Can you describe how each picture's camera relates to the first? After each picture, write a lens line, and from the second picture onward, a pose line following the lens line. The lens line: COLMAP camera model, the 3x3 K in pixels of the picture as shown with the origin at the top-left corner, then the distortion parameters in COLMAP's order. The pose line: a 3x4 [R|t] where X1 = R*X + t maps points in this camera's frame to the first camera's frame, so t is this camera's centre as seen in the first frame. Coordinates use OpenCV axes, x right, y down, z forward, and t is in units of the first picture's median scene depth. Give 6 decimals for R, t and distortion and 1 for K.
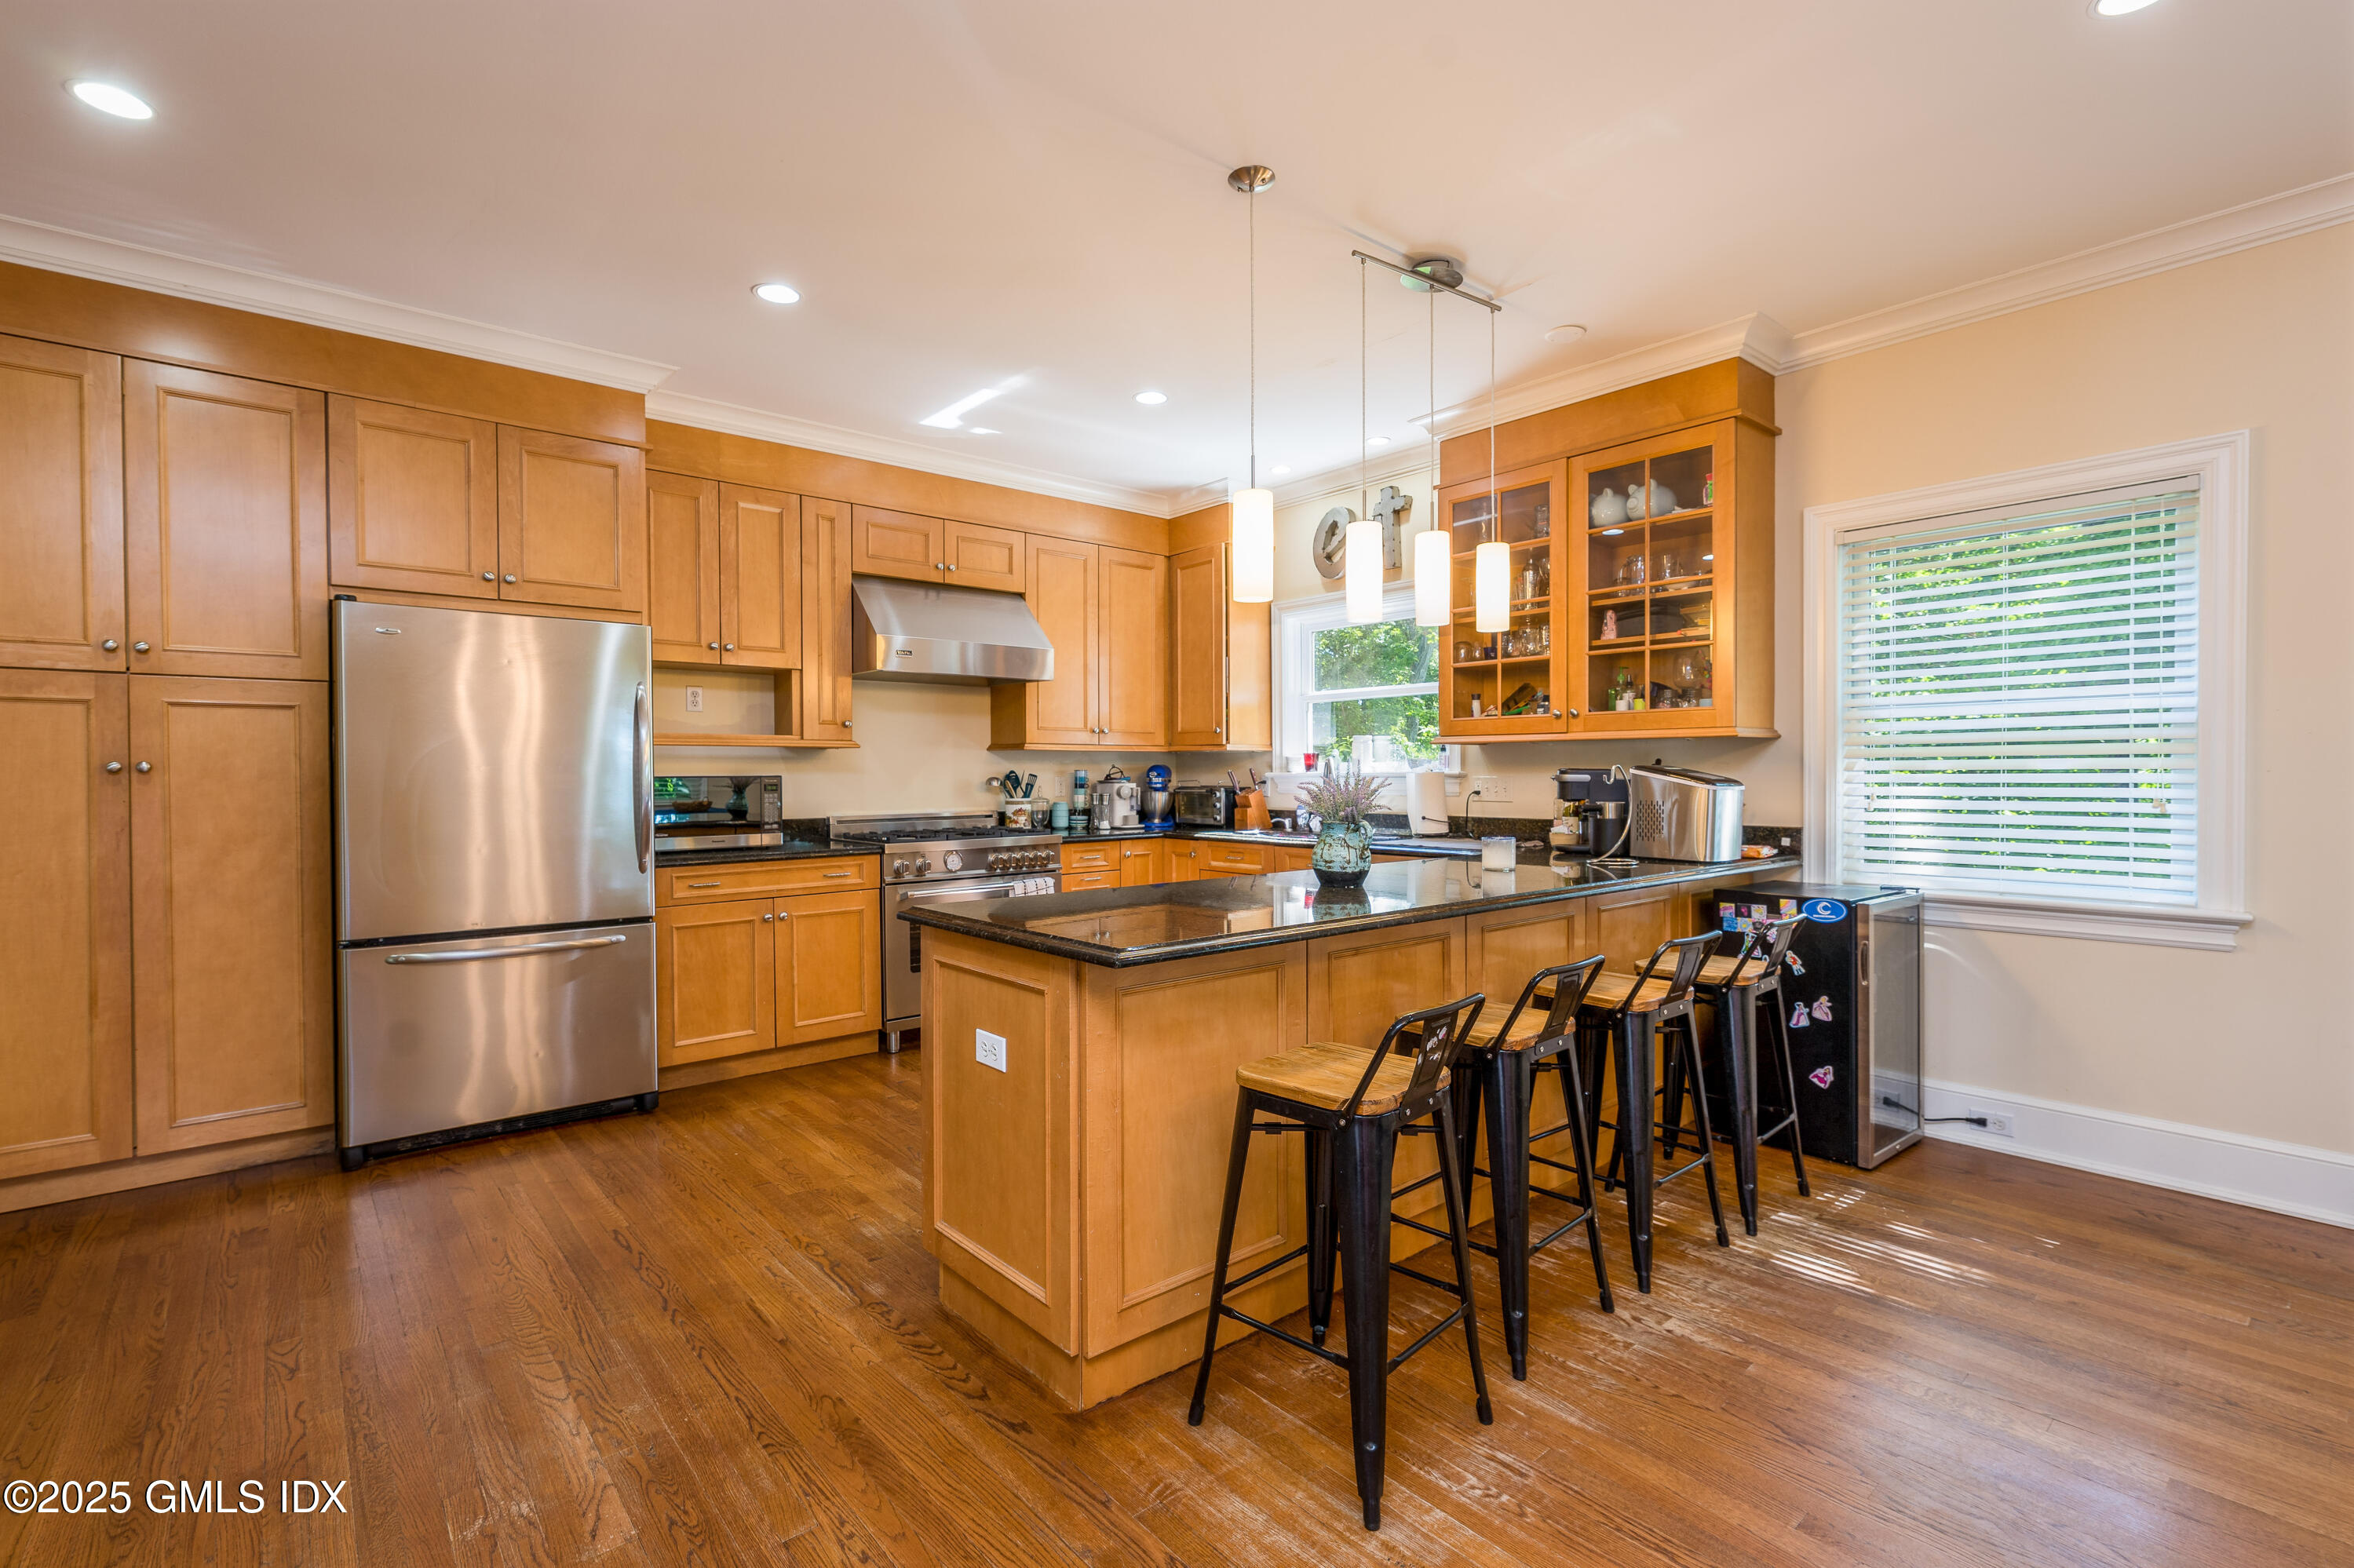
lens RADIAL K [[1051.8, 0, 1186.8], [0, 1051.8, 779.0], [0, 0, 1]] dist [0.001137, 0.000150]
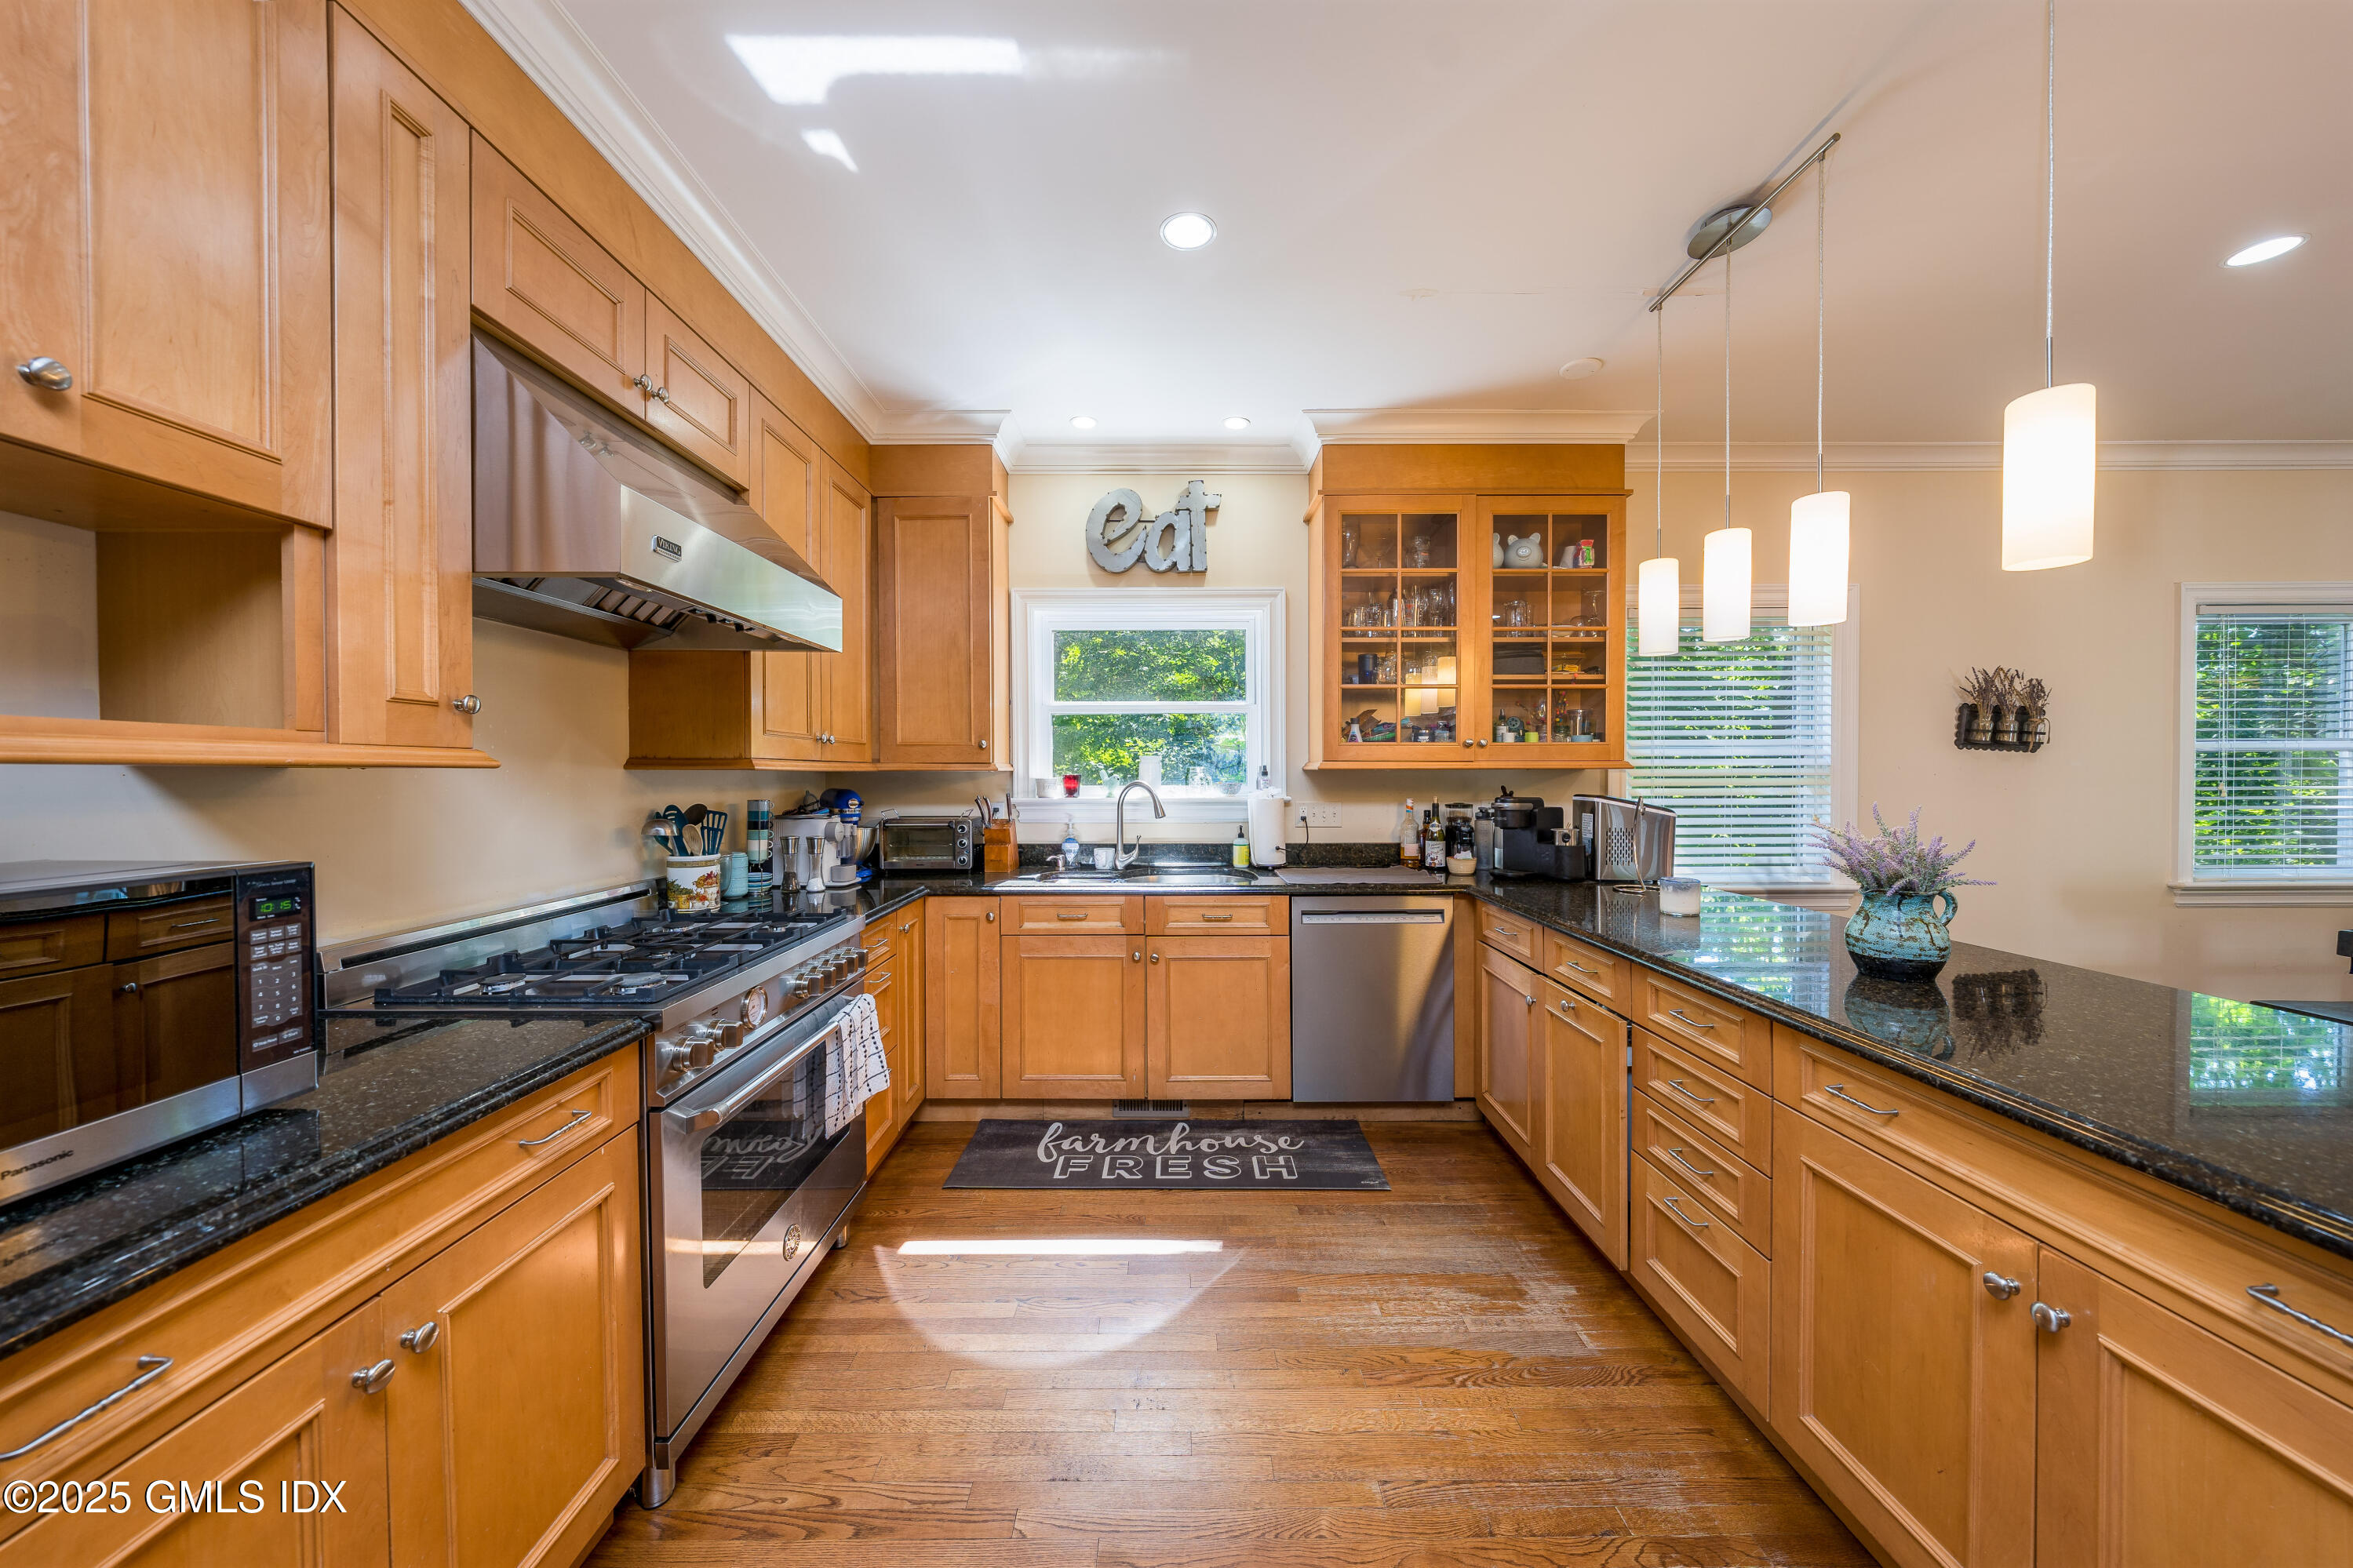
lens RADIAL K [[816.4, 0, 1167.6], [0, 816.4, 784.4], [0, 0, 1]] dist [0.000820, 0.000012]
pose [[0.656318, -0.002975, 0.754478, -0.392968], [0.004031, 0.999992, 0.000436, -0.020568], [-0.754473, 0.002755, 0.656325, 0.627309]]
